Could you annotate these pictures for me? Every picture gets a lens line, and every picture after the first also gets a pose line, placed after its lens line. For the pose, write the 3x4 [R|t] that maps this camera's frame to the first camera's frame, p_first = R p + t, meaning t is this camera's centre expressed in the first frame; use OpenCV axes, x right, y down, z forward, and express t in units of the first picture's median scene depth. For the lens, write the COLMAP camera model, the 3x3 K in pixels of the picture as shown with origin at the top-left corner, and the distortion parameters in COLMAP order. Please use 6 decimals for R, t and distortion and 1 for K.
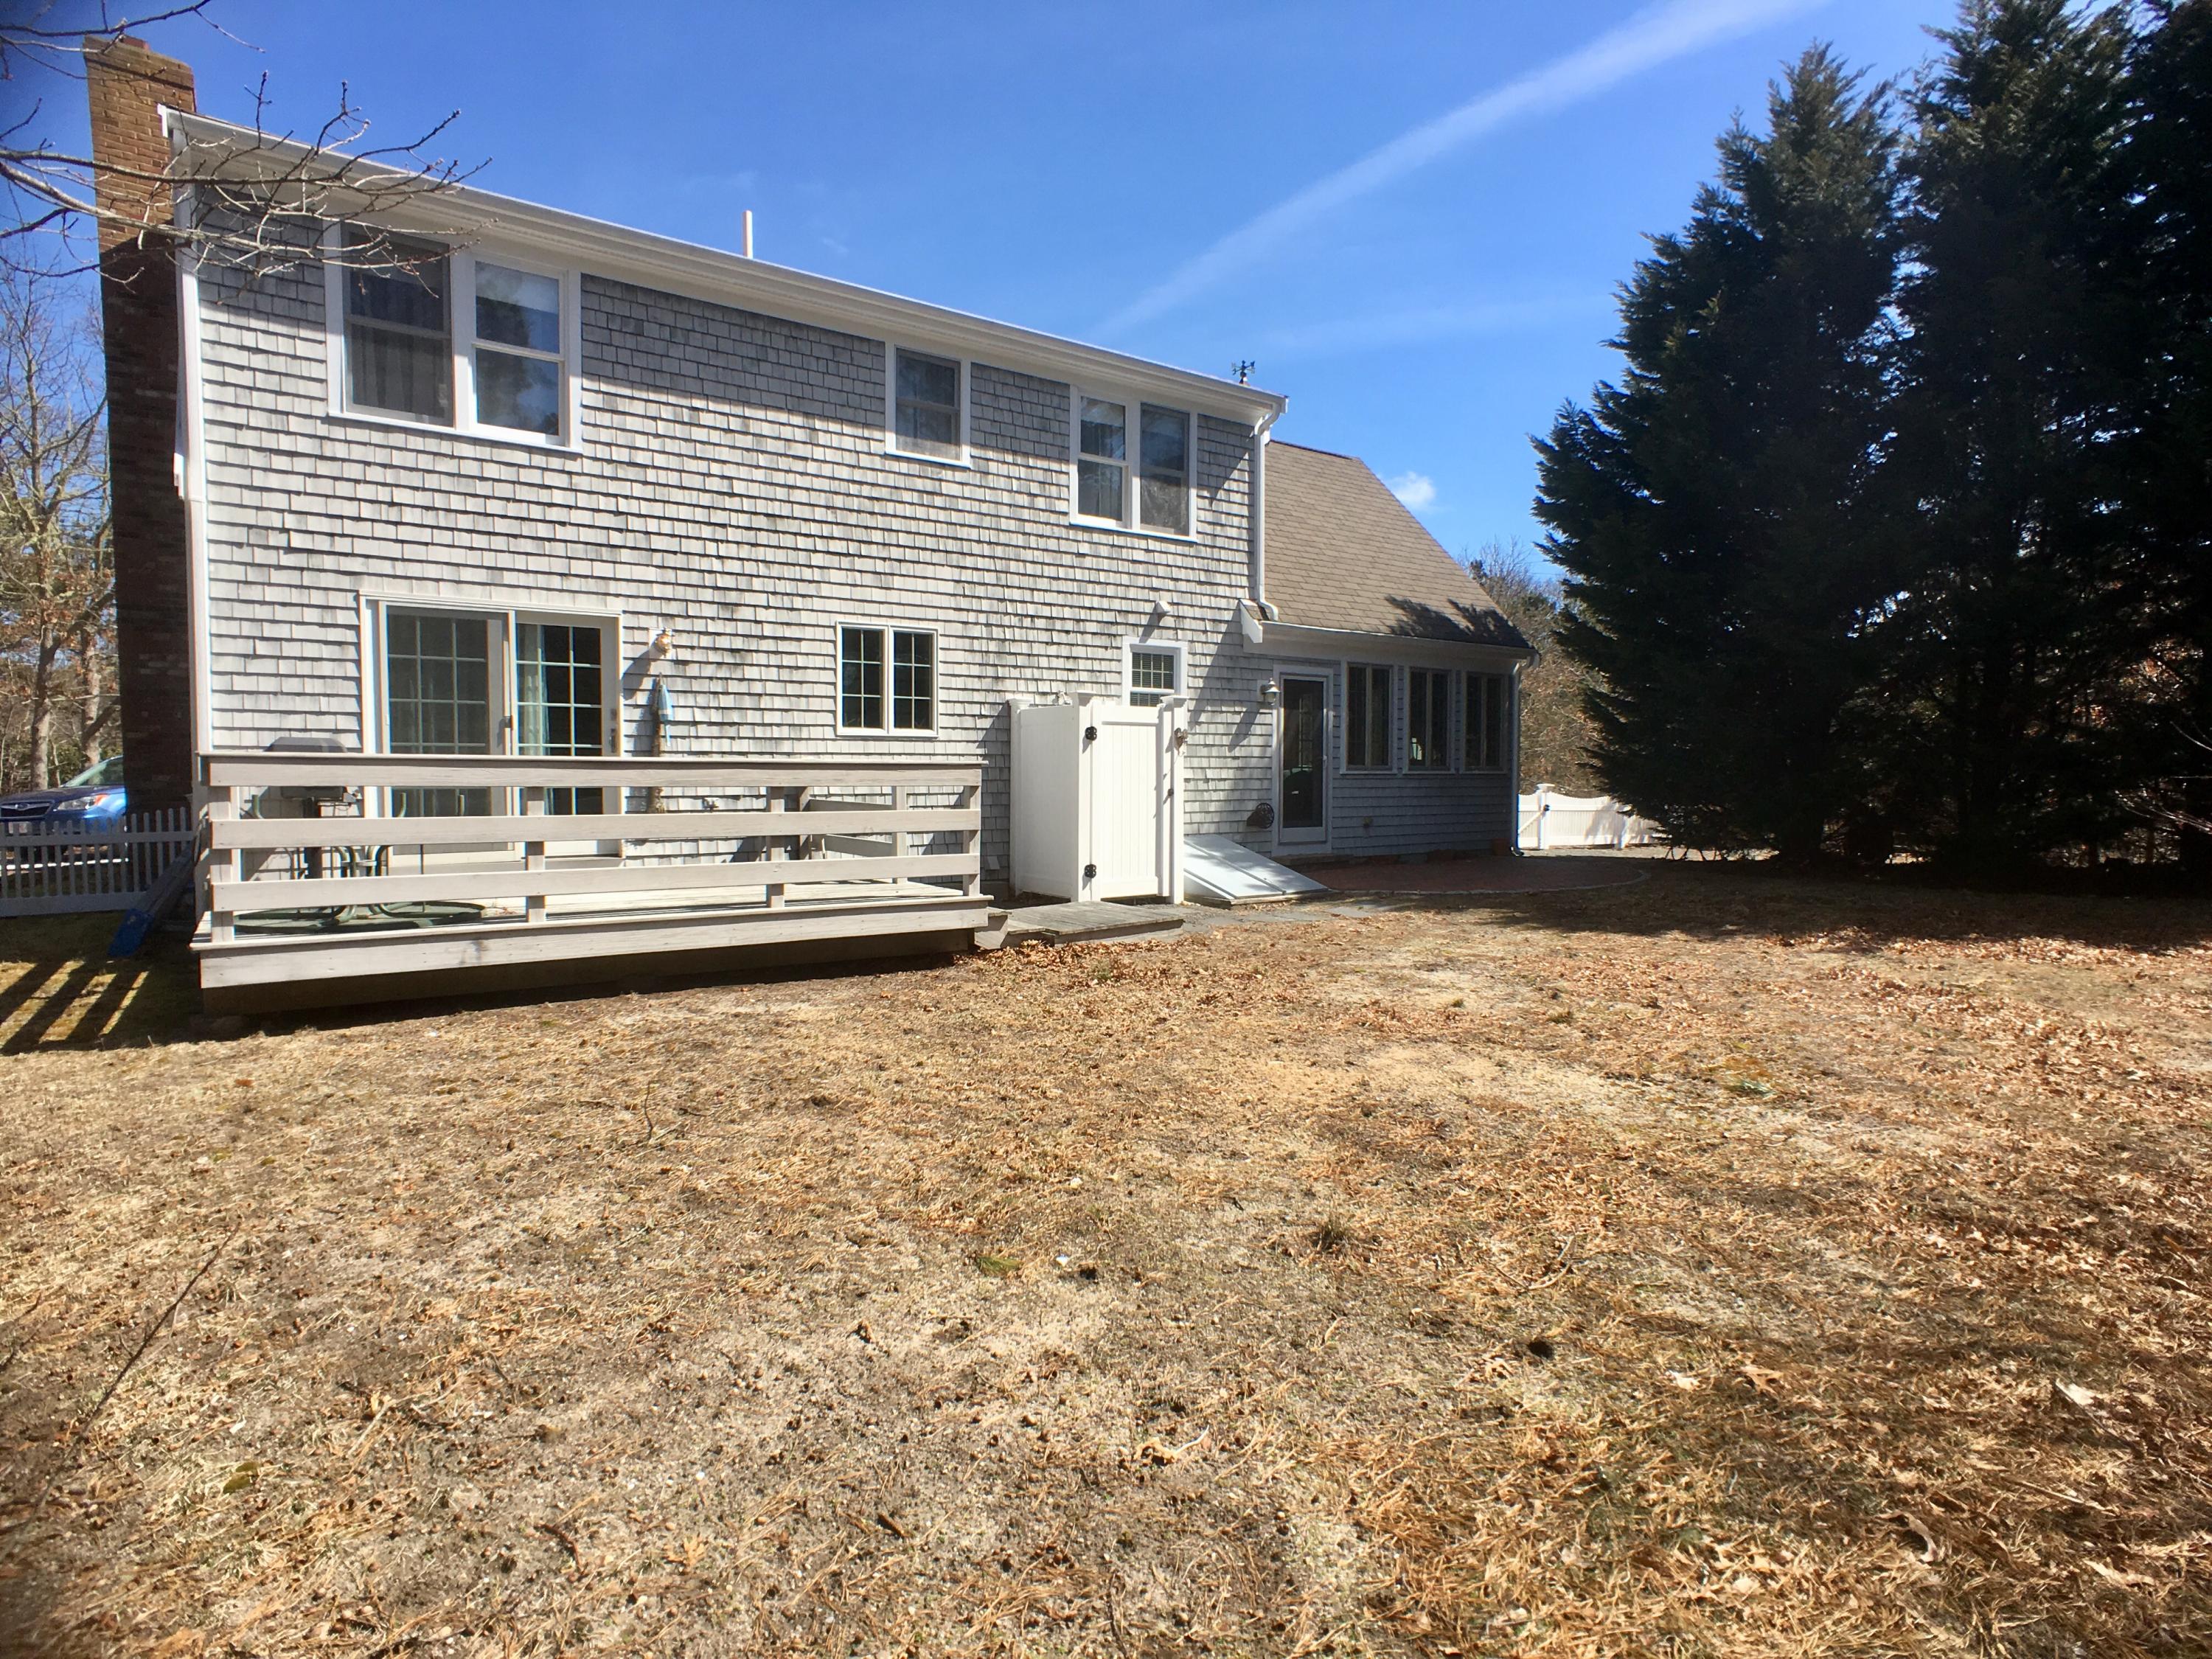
lens RADIAL K [[1182.7, 0, 1117.3], [0, 1182.7, 815.0], [0, 0, 1]] dist [-0.048074, 0.035696]
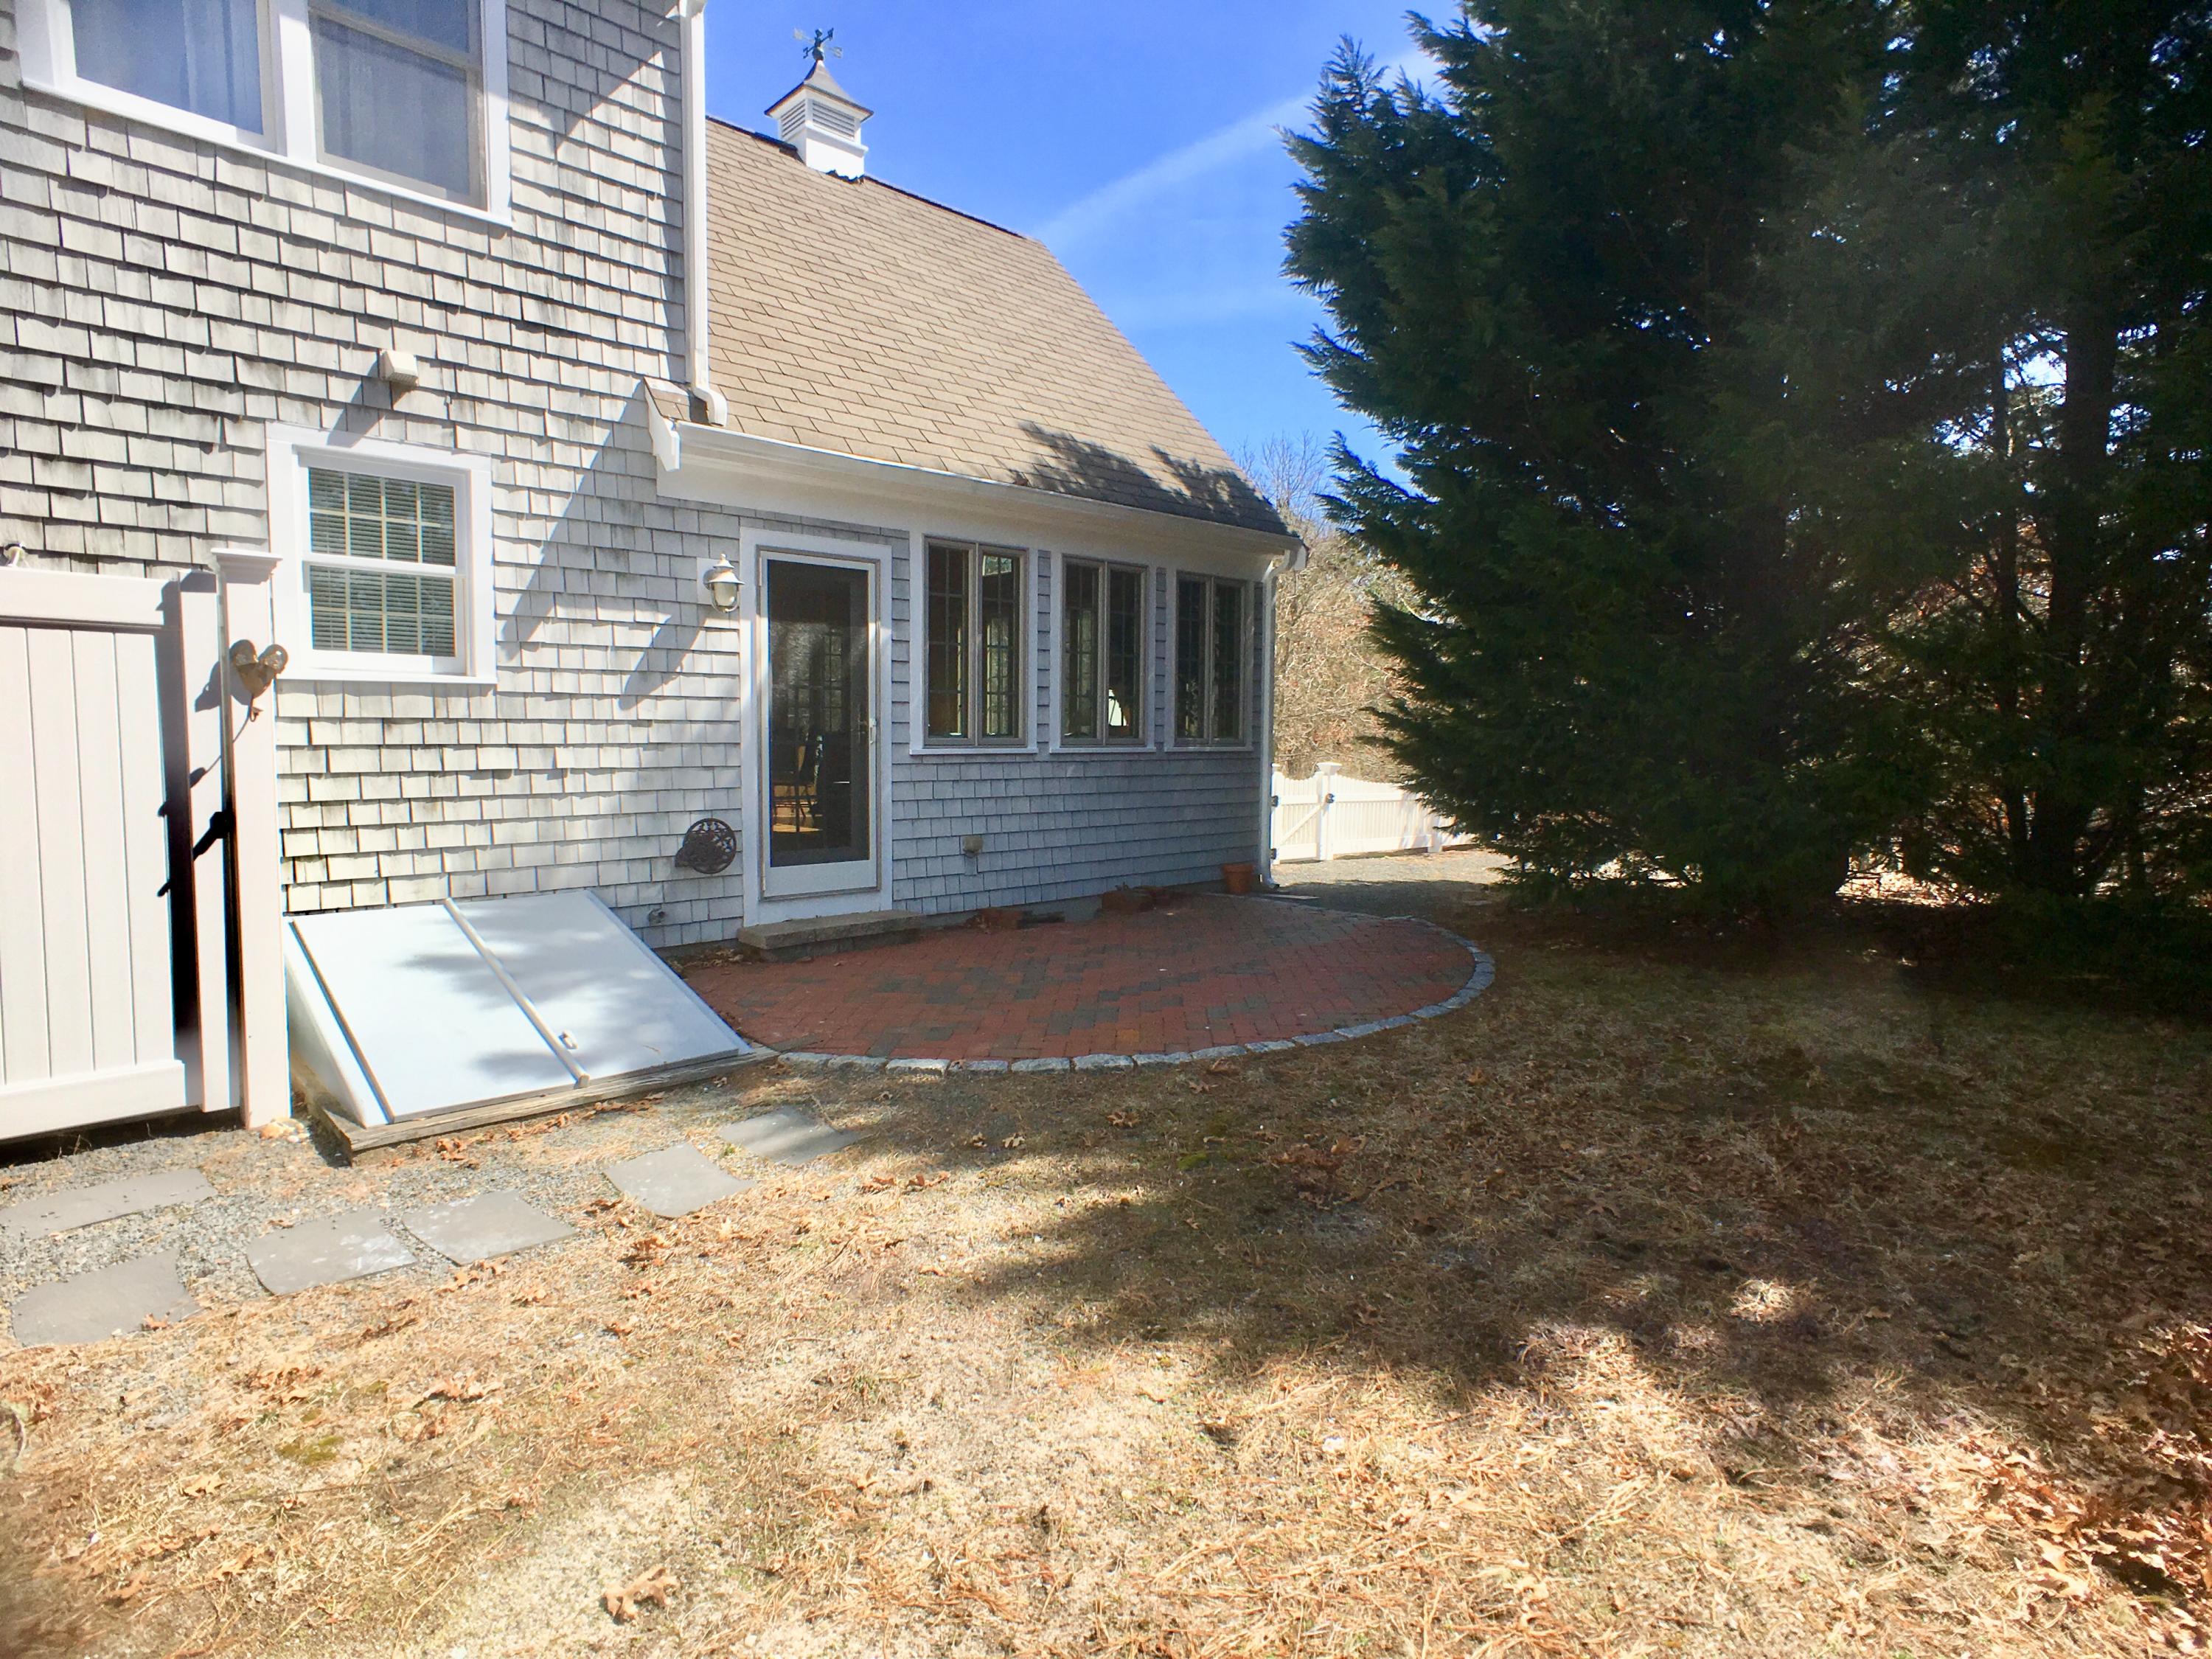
lens RADIAL K [[1182.7, 0, 1117.3], [0, 1182.7, 815.0], [0, 0, 1]] dist [-0.048074, 0.035696]
pose [[0.989954, -0.001711, 0.141381, 0.248500], [-0.003234, 0.999391, 0.034739, -0.032589], [-0.141354, -0.034847, 0.989346, 0.581423]]
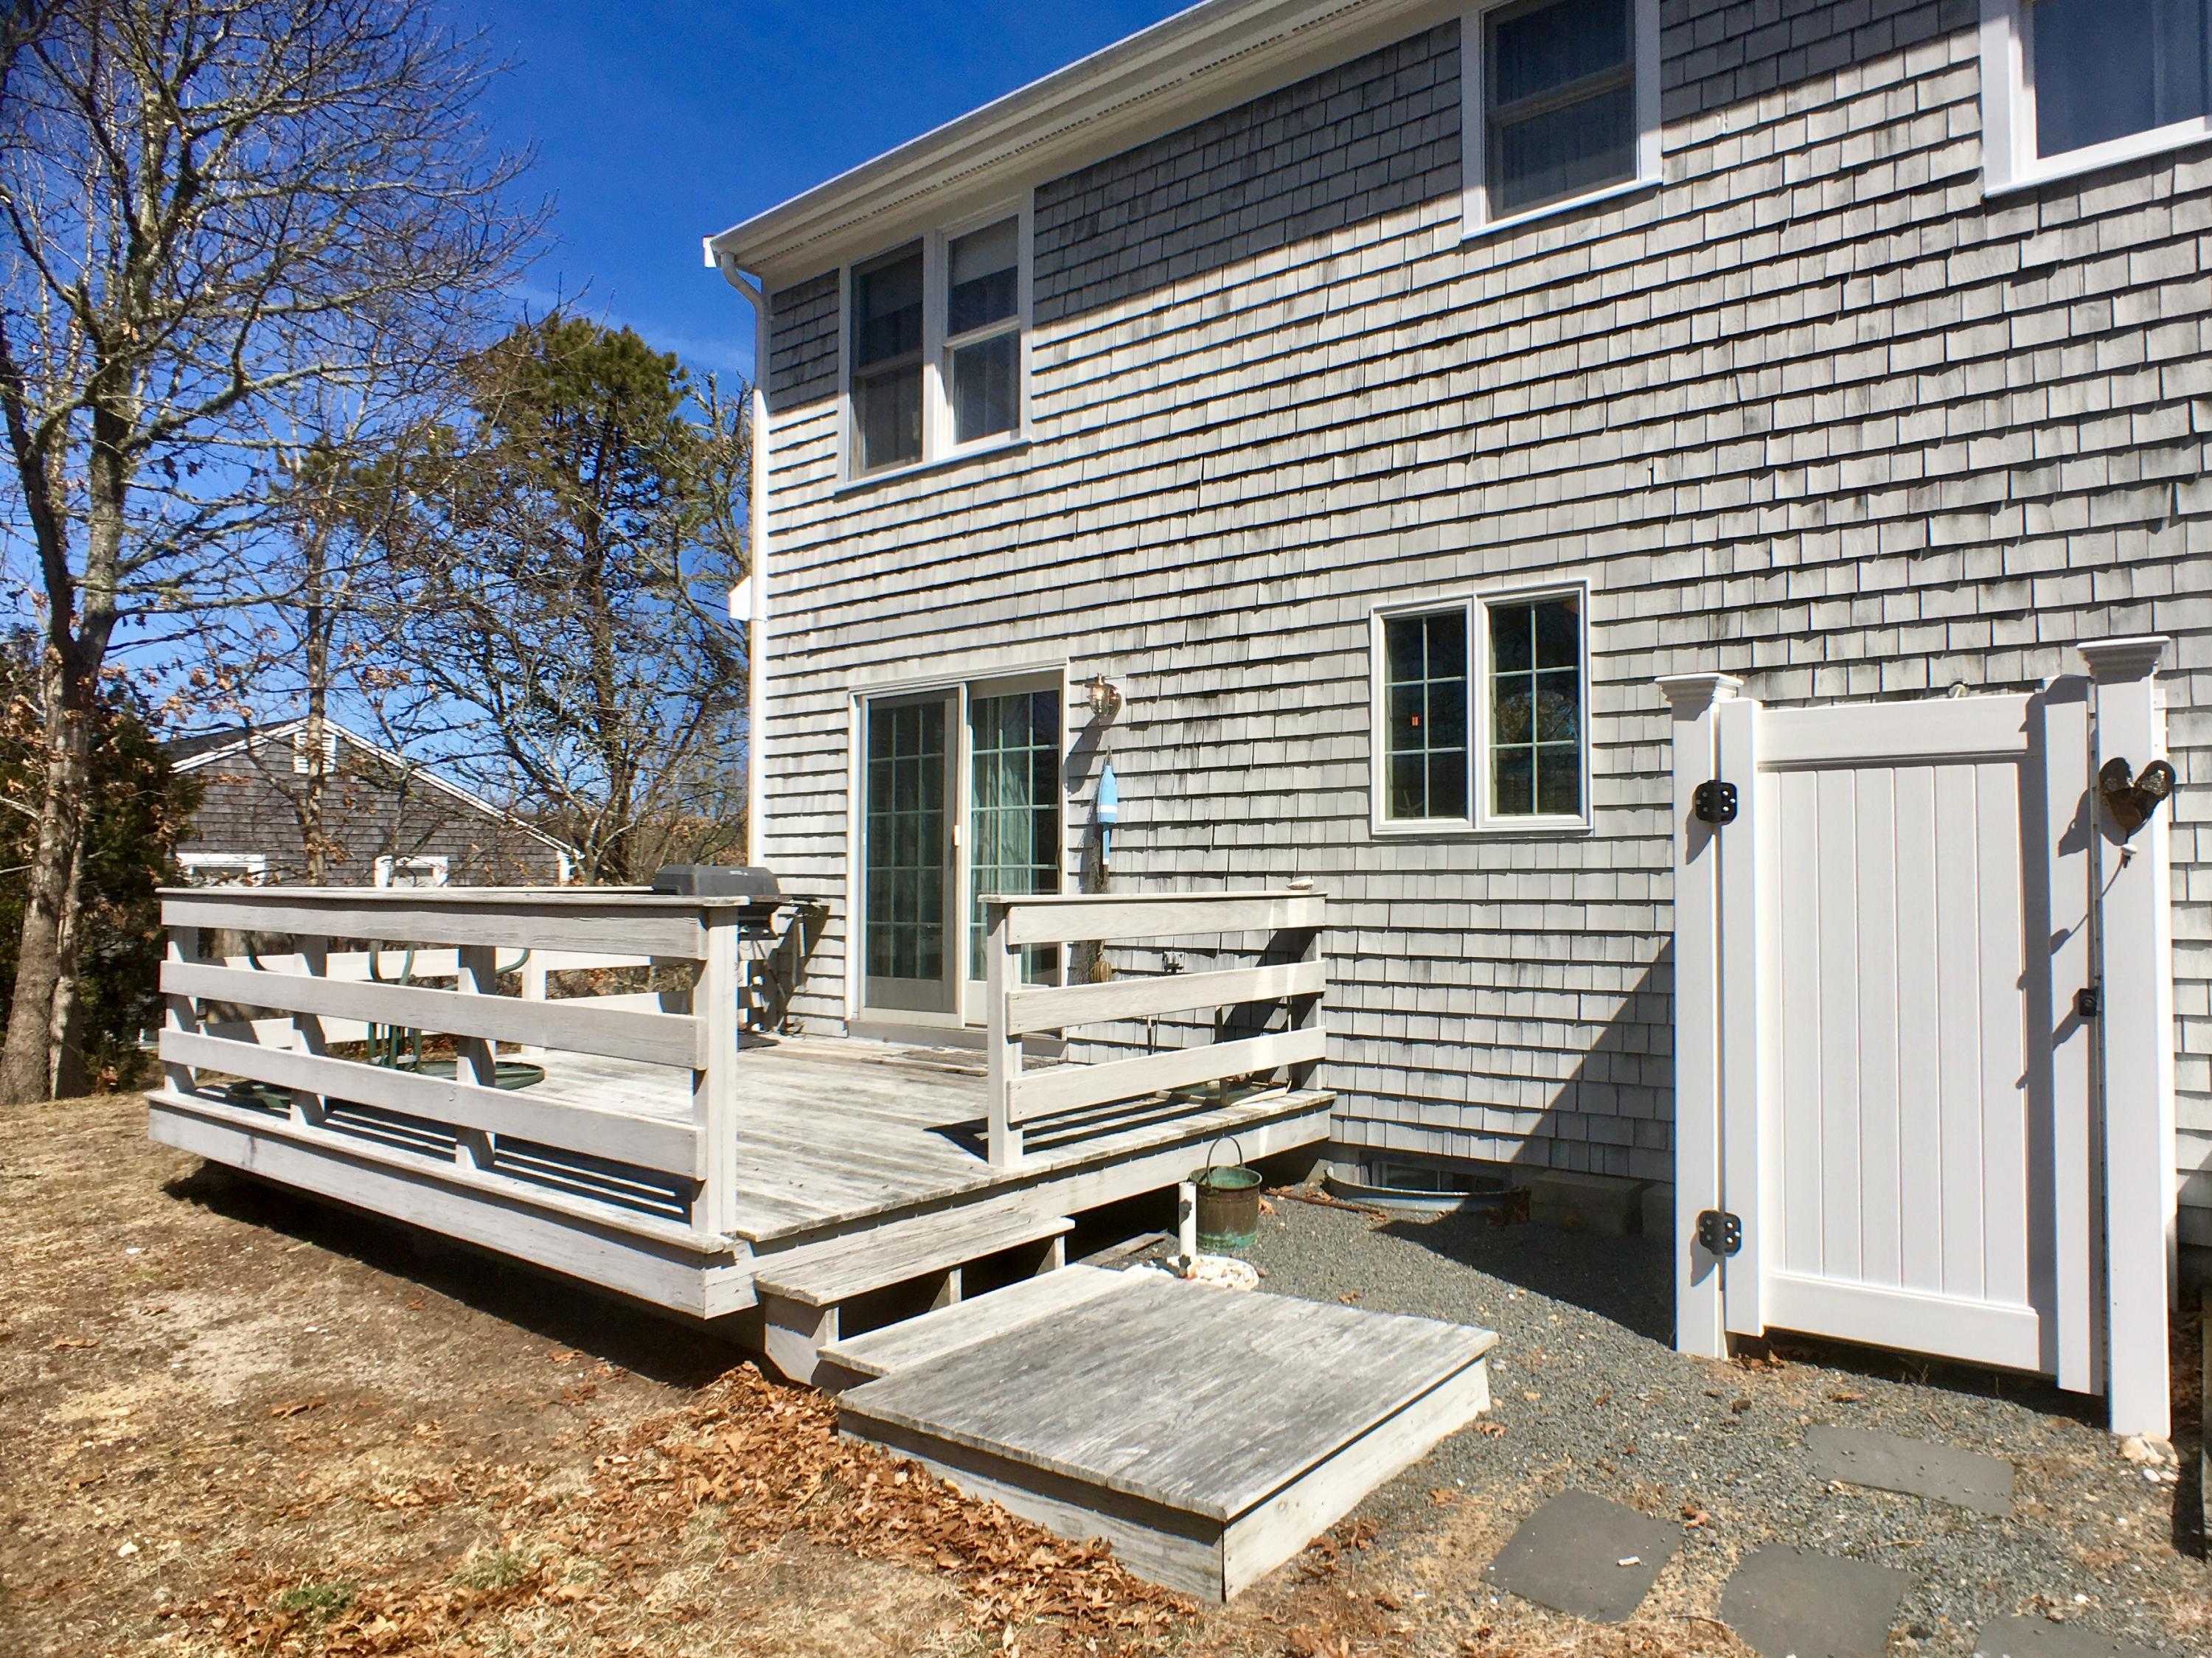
lens RADIAL K [[1356.2, 0, 1289.2], [0, 1356.2, 835.3], [0, 0, 1]] dist [-0.061595, 0.059191]
pose [[0.338939, -0.034365, -0.940181, 0.254691], [-0.032419, 0.998313, -0.048177, -0.034583], [0.940250, 0.046808, 0.337253, 0.687567]]
